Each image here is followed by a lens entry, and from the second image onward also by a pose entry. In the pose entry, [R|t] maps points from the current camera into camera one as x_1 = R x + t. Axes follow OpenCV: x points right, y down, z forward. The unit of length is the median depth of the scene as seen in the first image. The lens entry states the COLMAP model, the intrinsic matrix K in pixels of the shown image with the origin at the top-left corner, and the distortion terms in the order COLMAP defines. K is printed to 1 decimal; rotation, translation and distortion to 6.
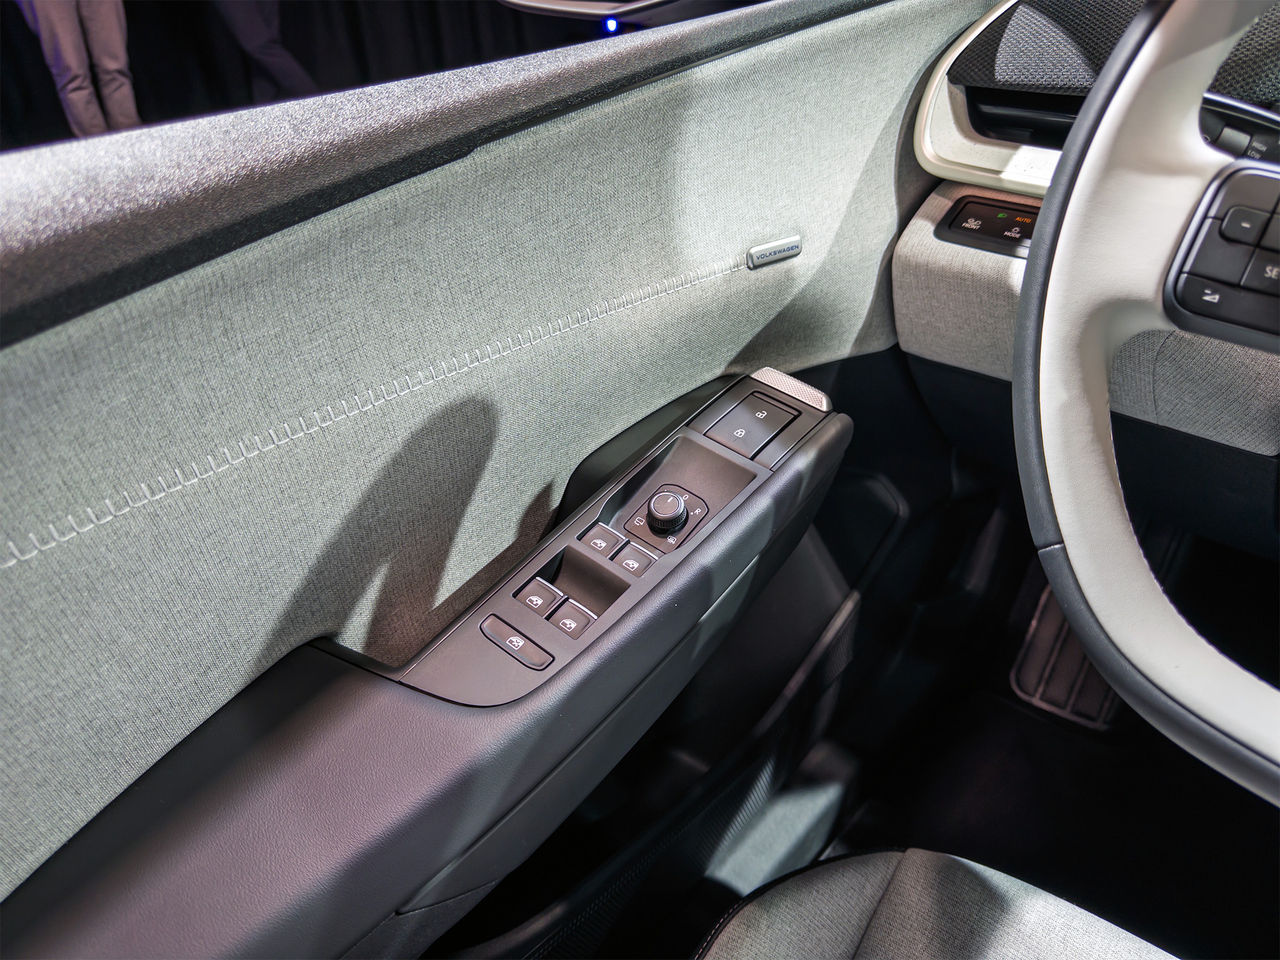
lens RADIAL K [[922.5, 0, 640.0], [0, 922.5, 480.0], [0, 0, 1]] dist [-0.032643, -0.050213]
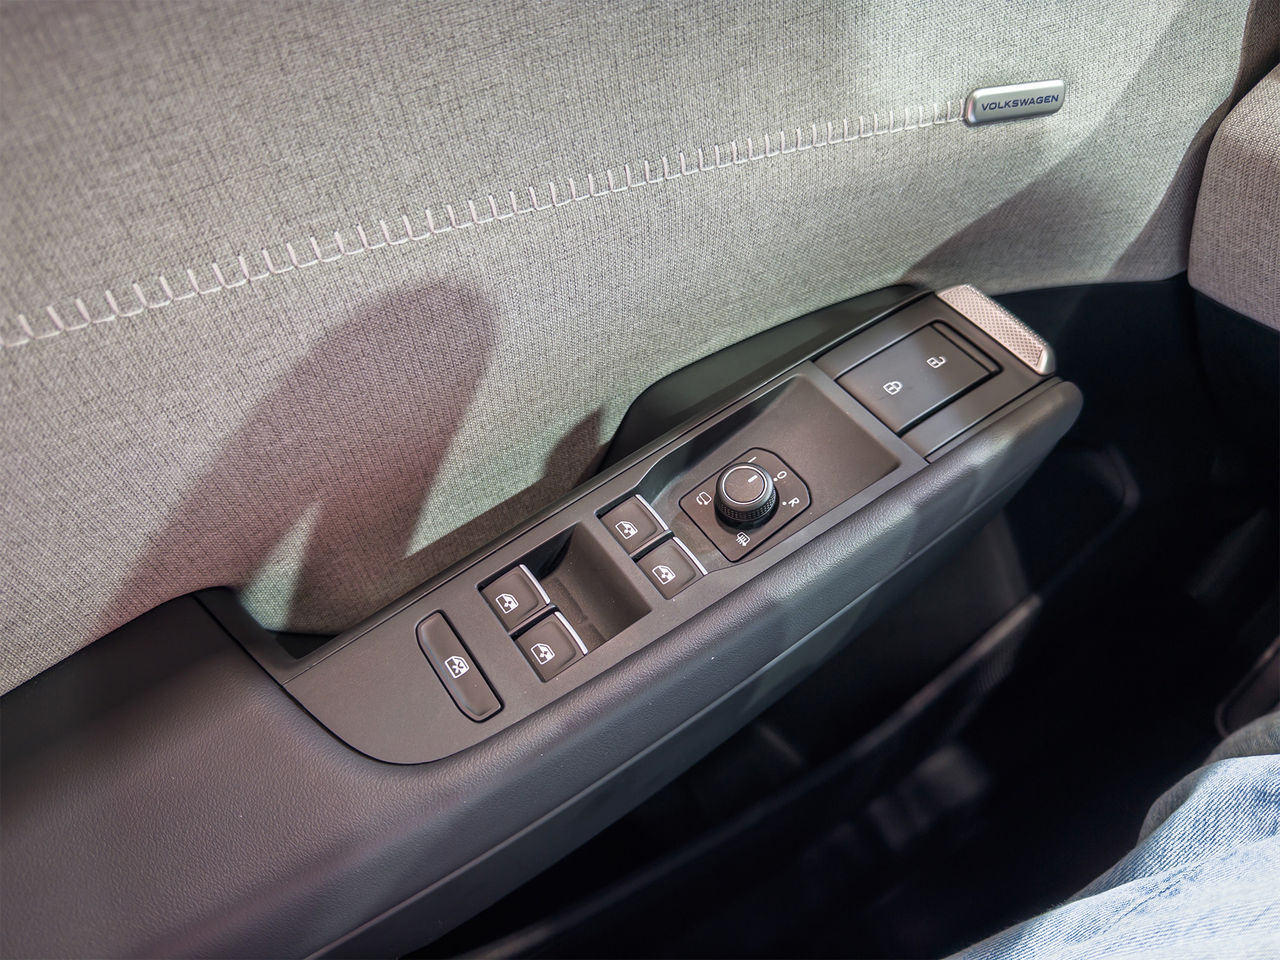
lens RADIAL K [[922.5, 0, 640.0], [0, 922.5, 480.0], [0, 0, 1]] dist [-0.032643, -0.050213]
pose [[0.960661, 0.198168, -0.194576, 0.077518], [-0.161264, 0.968428, 0.190108, -0.082804], [0.226107, -0.151251, 0.962288, 0.343036]]
